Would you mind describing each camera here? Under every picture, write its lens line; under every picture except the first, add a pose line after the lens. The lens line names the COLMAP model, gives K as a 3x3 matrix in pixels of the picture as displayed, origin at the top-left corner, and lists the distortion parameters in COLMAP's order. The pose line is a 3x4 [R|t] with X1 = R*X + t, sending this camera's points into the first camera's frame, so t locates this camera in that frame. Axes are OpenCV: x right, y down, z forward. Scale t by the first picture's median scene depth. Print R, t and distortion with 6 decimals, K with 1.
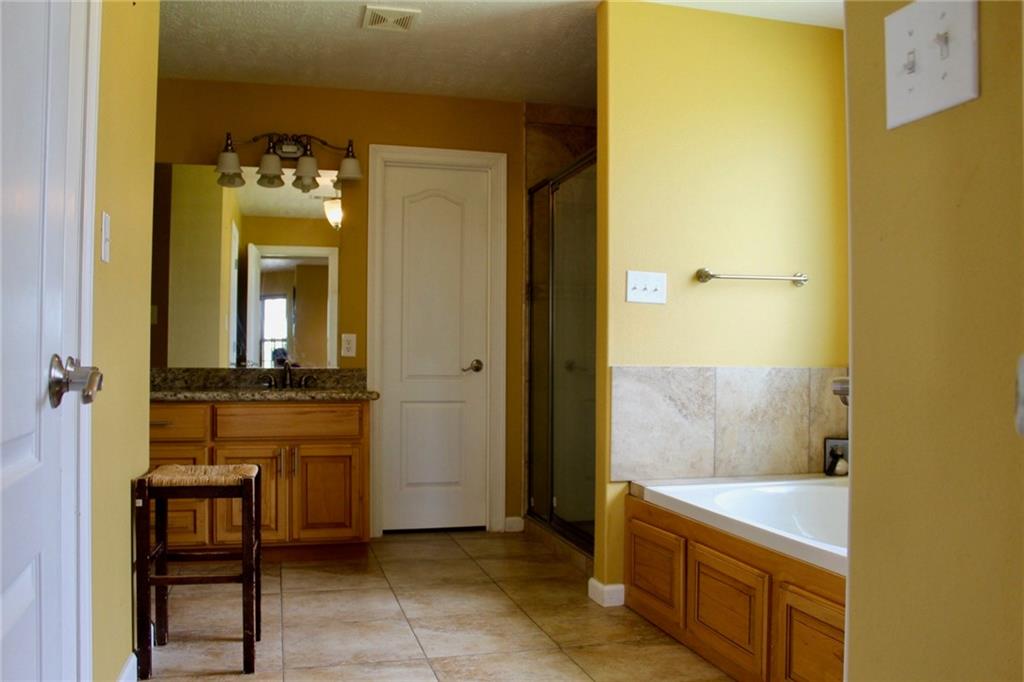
lens RADIAL K [[844.5, 0, 512.0], [0, 844.5, 341.0], [0, 0, 1]] dist [-0.082031, 0.005441]
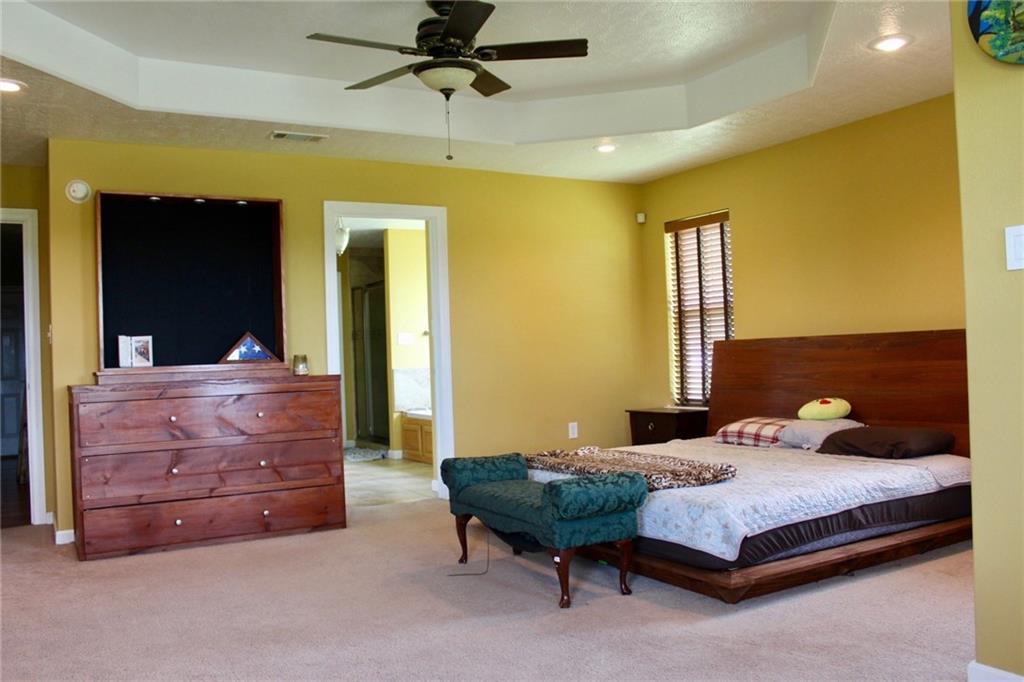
lens RADIAL K [[844.5, 0, 512.0], [0, 844.5, 341.0], [0, 0, 1]] dist [-0.082031, 0.005441]
pose [[0.964931, -0.038440, 0.259673, -0.202226], [0.037017, 0.999261, 0.010371, -0.070419], [-0.259880, -0.000395, 0.965641, -1.617793]]
